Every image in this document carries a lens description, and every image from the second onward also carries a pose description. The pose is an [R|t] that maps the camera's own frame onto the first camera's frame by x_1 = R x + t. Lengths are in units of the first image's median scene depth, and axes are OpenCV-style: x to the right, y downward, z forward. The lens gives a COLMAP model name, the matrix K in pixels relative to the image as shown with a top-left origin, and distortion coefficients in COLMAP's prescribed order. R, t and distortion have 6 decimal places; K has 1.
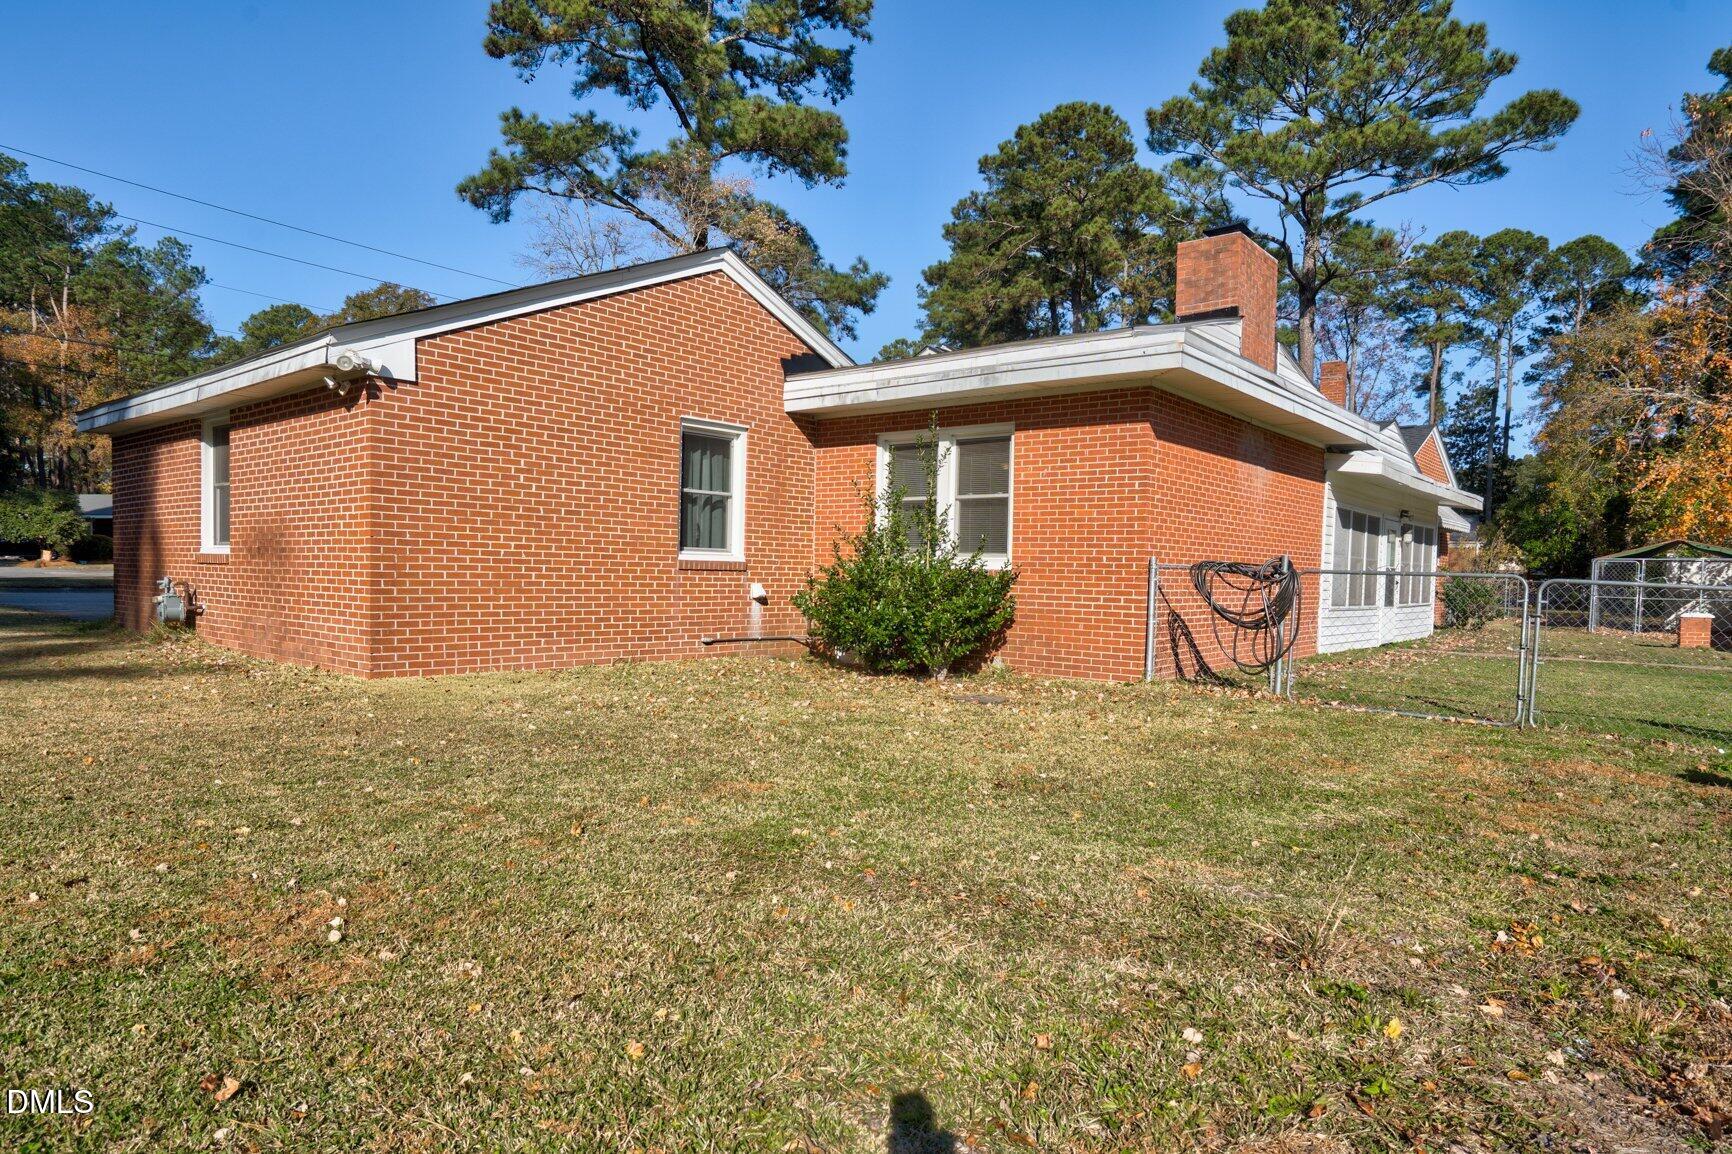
lens RADIAL K [[1021.1, 0, 872.2], [0, 1021.1, 608.8], [0, 0, 1]] dist [-0.009884, 0.005393]
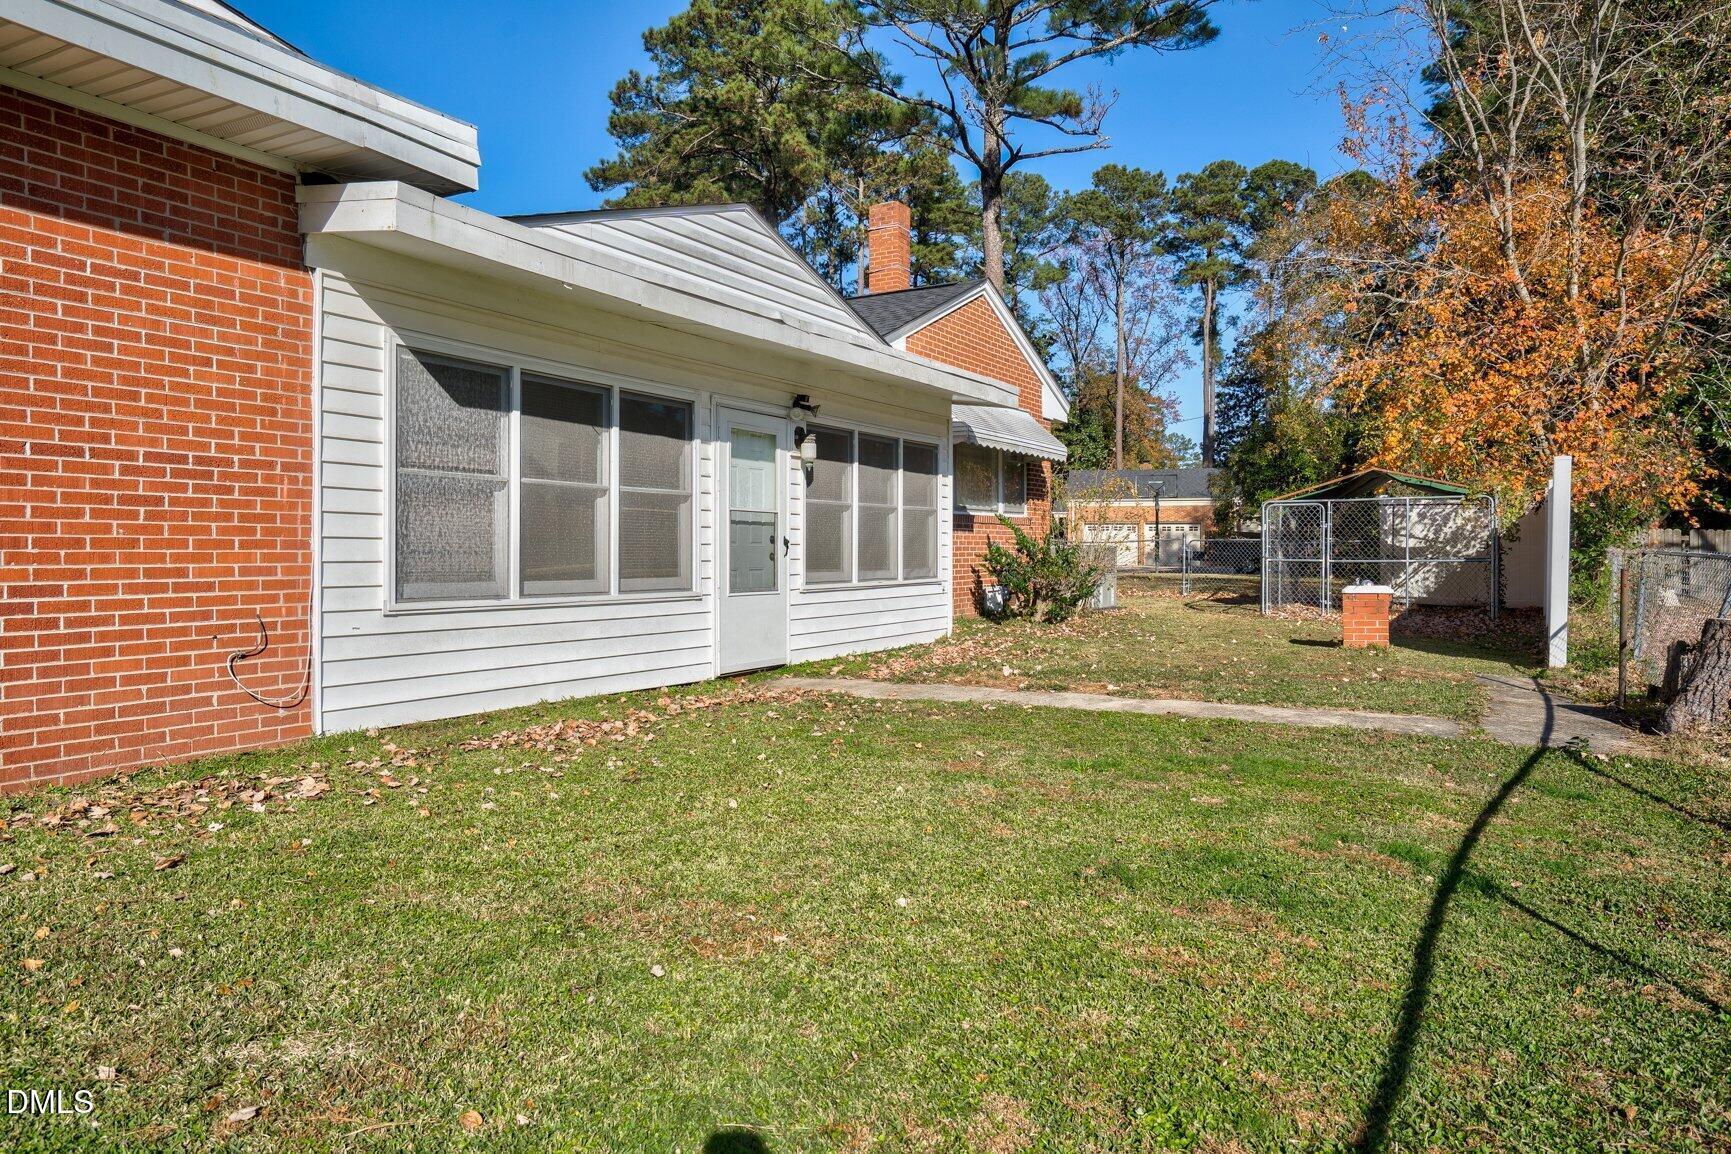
lens RADIAL K [[1105.5, 0, 876.1], [0, 1105.5, 550.2], [0, 0, 1]] dist [-0.008999, -0.002870]
pose [[0.985407, -0.024273, 0.168476, 0.094364], [0.030332, 0.998979, -0.033482, -0.000564], [-0.167491, 0.038103, 0.985137, 0.095062]]
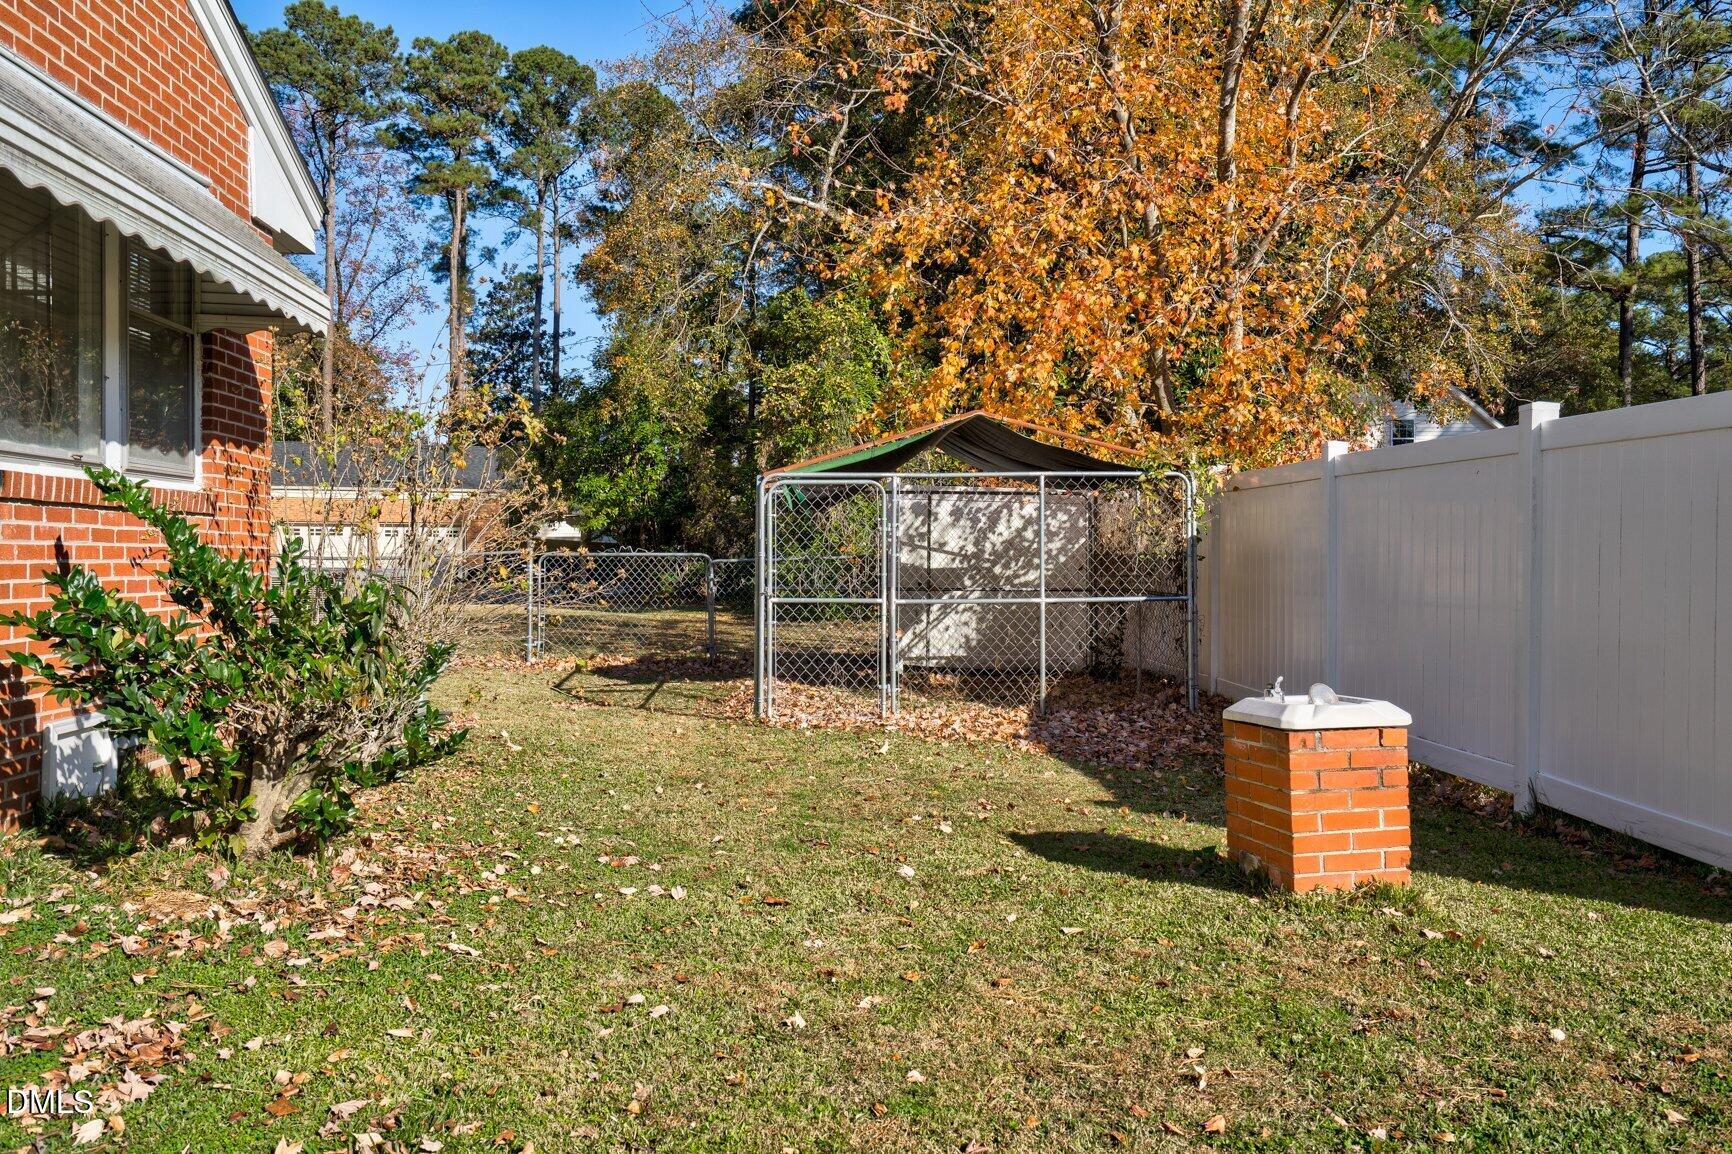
lens RADIAL K [[1379.9, 0, 857.4], [0, 1379.9, 545.4], [0, 0, 1]] dist [0.025339, 0.011114]
pose [[0.723703, -0.017368, 0.689893, 0.121996], [0.045319, 0.998721, -0.022397, -0.004798], [-0.688622, 0.047474, 0.723564, 0.187112]]
